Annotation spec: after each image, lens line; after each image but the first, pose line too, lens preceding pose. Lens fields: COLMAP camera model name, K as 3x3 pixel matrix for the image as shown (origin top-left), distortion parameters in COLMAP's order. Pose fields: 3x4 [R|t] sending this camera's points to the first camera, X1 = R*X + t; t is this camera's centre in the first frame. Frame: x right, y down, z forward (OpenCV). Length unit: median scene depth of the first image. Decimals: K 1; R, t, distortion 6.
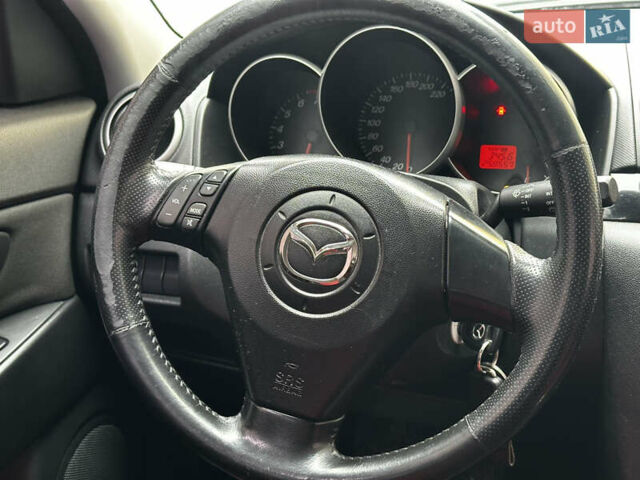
lens RADIAL K [[876.8, 0, 320.0], [0, 876.8, 240.0], [0, 0, 1]] dist [0.183172, -0.442801]
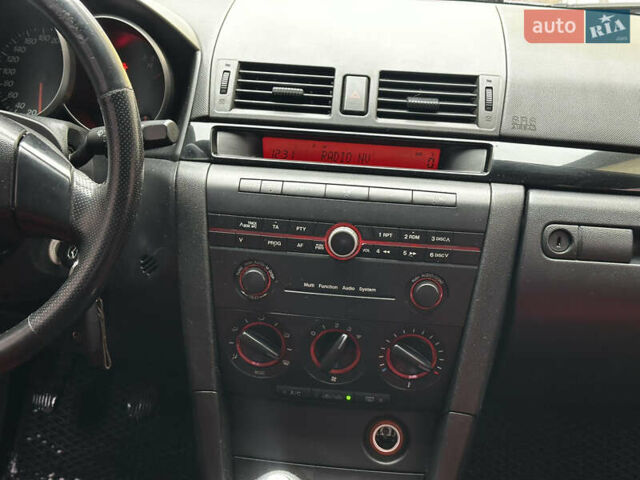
lens RADIAL K [[876.8, 0, 320.0], [0, 876.8, 240.0], [0, 0, 1]] dist [0.183172, -0.442801]
pose [[0.970812, 0.008162, 0.239702, 0.221306], [-0.013852, 0.999661, 0.022061, 0.058343], [-0.239441, -0.024737, 0.970596, -0.210752]]
